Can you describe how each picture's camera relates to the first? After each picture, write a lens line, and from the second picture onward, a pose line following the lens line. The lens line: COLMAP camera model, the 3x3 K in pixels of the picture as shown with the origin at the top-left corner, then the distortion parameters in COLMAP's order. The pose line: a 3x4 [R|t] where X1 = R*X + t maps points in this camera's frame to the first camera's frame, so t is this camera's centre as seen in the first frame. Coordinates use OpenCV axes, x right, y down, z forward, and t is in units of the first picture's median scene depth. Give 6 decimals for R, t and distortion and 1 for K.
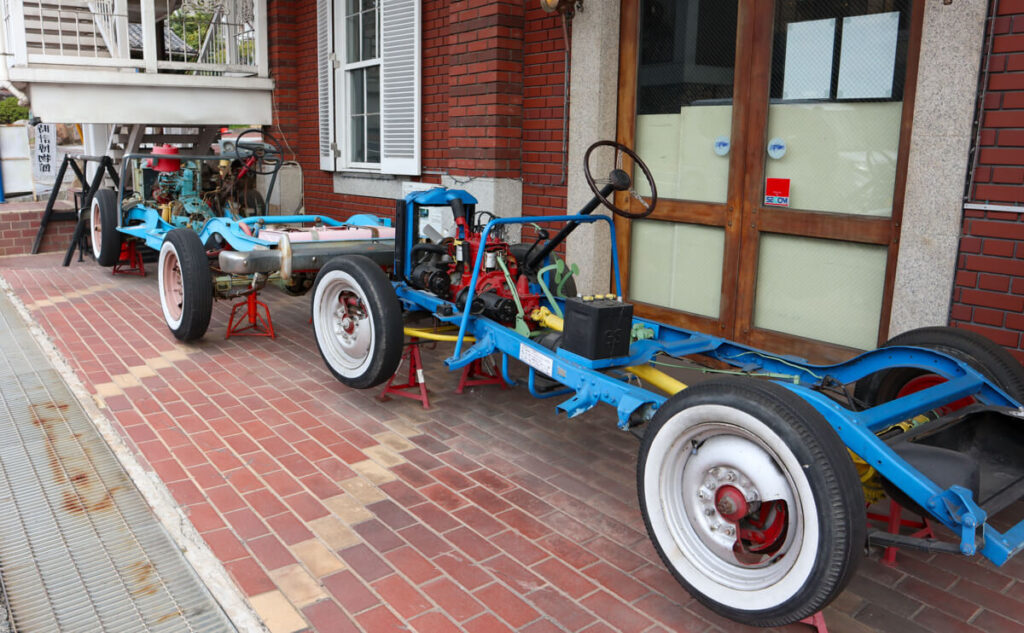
lens RADIAL K [[780.9, 0, 537.5], [0, 780.9, 331.5], [0, 0, 1]] dist [-0.126306, 0.085805]
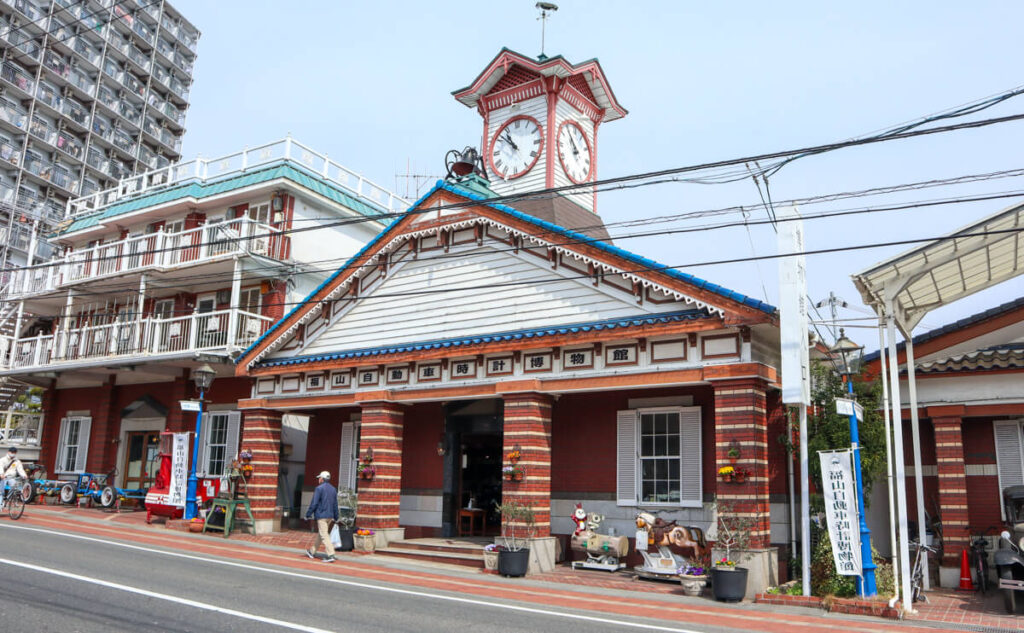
lens RADIAL K [[780.9, 0, 537.5], [0, 780.9, 331.5], [0, 0, 1]] dist [-0.126306, 0.085805]
pose [[0.934151, 0.063176, 0.351240, 0.717415], [0.083076, 0.918673, -0.386185, 0.943298], [-0.347073, 0.389935, 0.852931, -3.950699]]
